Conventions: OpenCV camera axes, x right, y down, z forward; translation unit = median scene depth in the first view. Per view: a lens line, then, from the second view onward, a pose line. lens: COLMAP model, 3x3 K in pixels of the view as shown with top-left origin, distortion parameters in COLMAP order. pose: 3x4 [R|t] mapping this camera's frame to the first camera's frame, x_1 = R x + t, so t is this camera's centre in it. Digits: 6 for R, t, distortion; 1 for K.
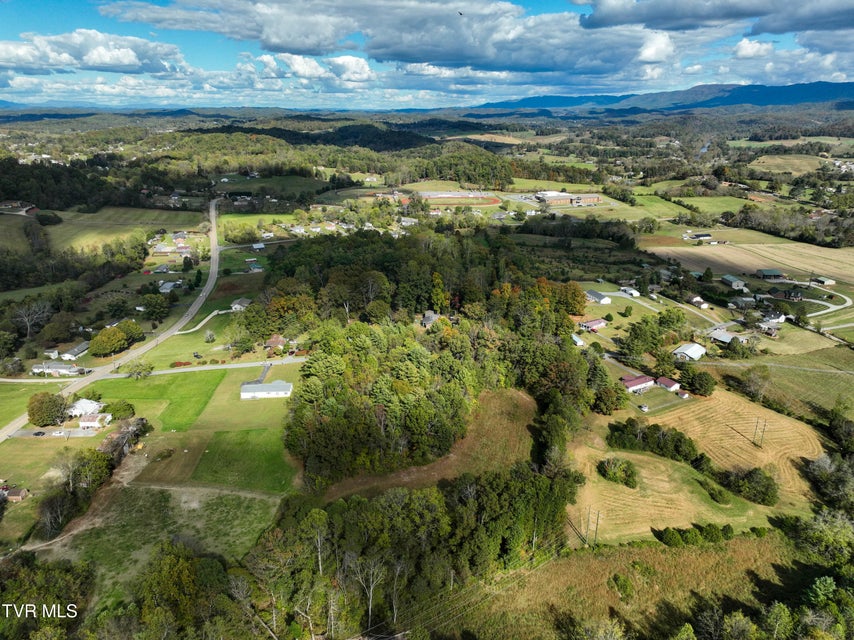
lens RADIAL K [[599.1, 0, 428.3], [0, 599.1, 322.0], [0, 0, 1]] dist [-0.003106, 0.022968]
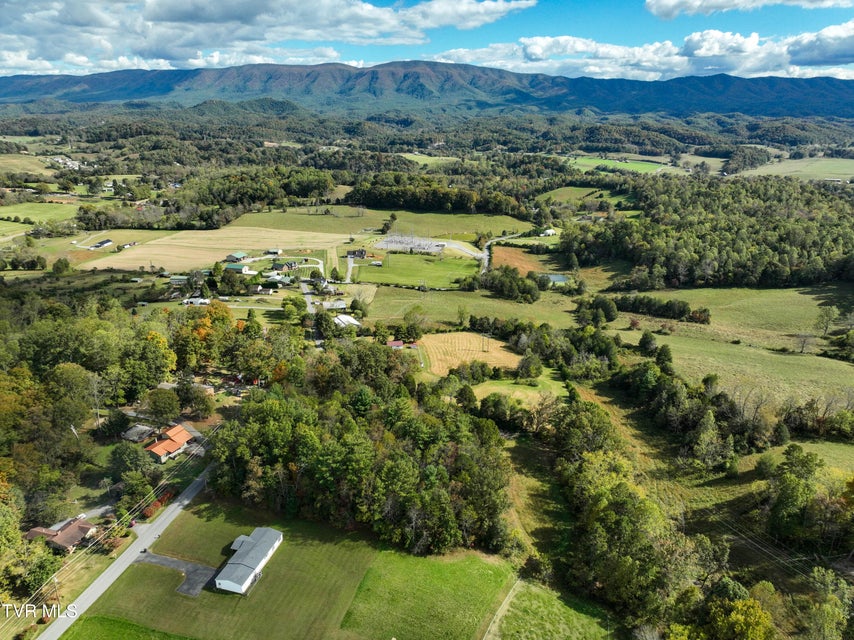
lens RADIAL K [[599.1, 0, 430.8], [0, 599.1, 323.0], [0, 0, 1]] dist [-0.003106, 0.022968]
pose [[0.317350, -0.315101, 0.894427, -0.612357], [0.310541, 0.925708, 0.215939, -0.167371], [-0.896021, 0.209228, 0.391625, 0.475918]]
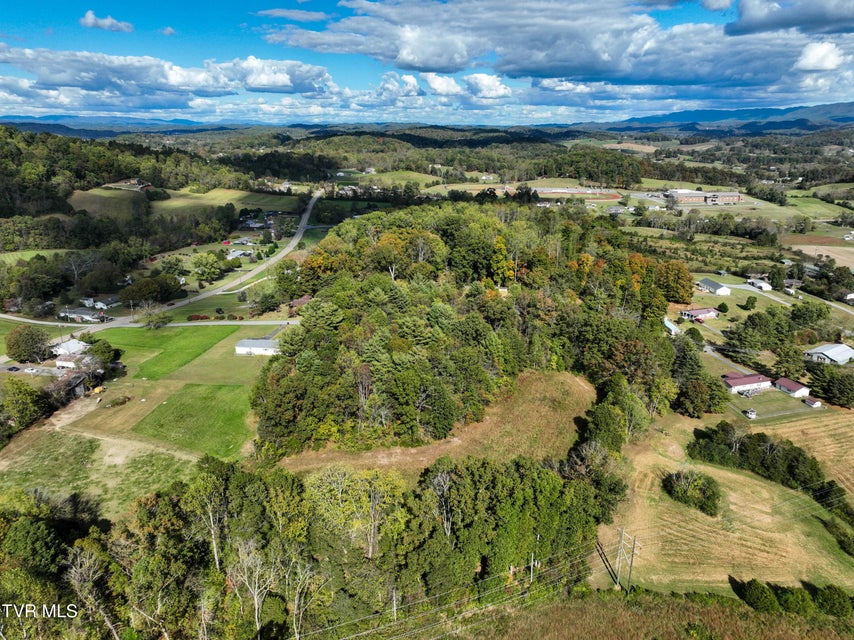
lens RADIAL K [[599.1, 0, 428.2], [0, 599.1, 320.0], [0, 0, 1]] dist [-0.003106, 0.022968]
pose [[0.975737, 0.065069, -0.209055, 0.115390], [-0.070900, 0.997273, -0.020511, 0.068159], [0.207150, 0.034836, 0.977689, 0.189853]]
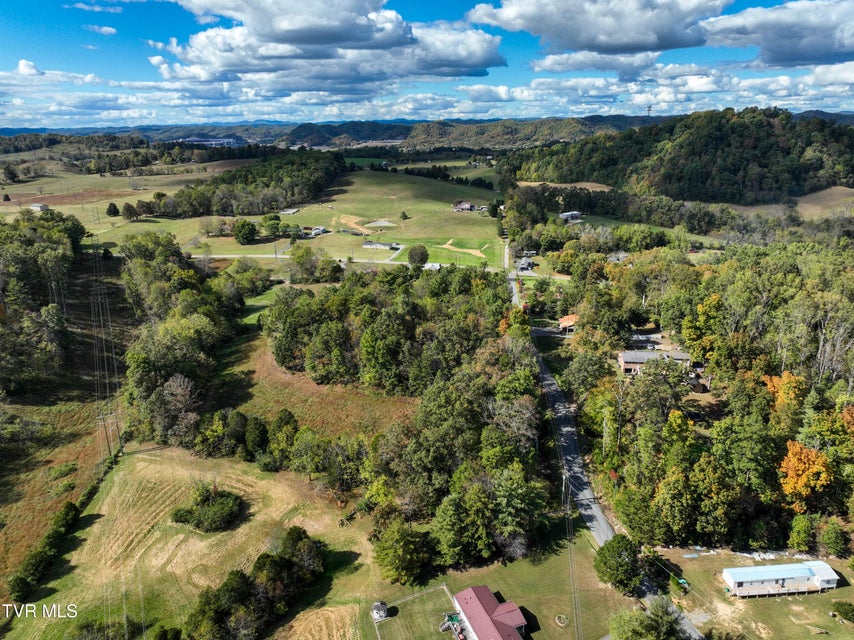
lens RADIAL K [[599.1, 0, 429.8], [0, 599.1, 312.5], [0, 0, 1]] dist [-0.003106, 0.022968]
pose [[-0.151587, 0.298023, -0.942446, 0.657546], [-0.321255, 0.886846, 0.332113, -0.192058], [0.934782, 0.353109, -0.038693, 0.913686]]
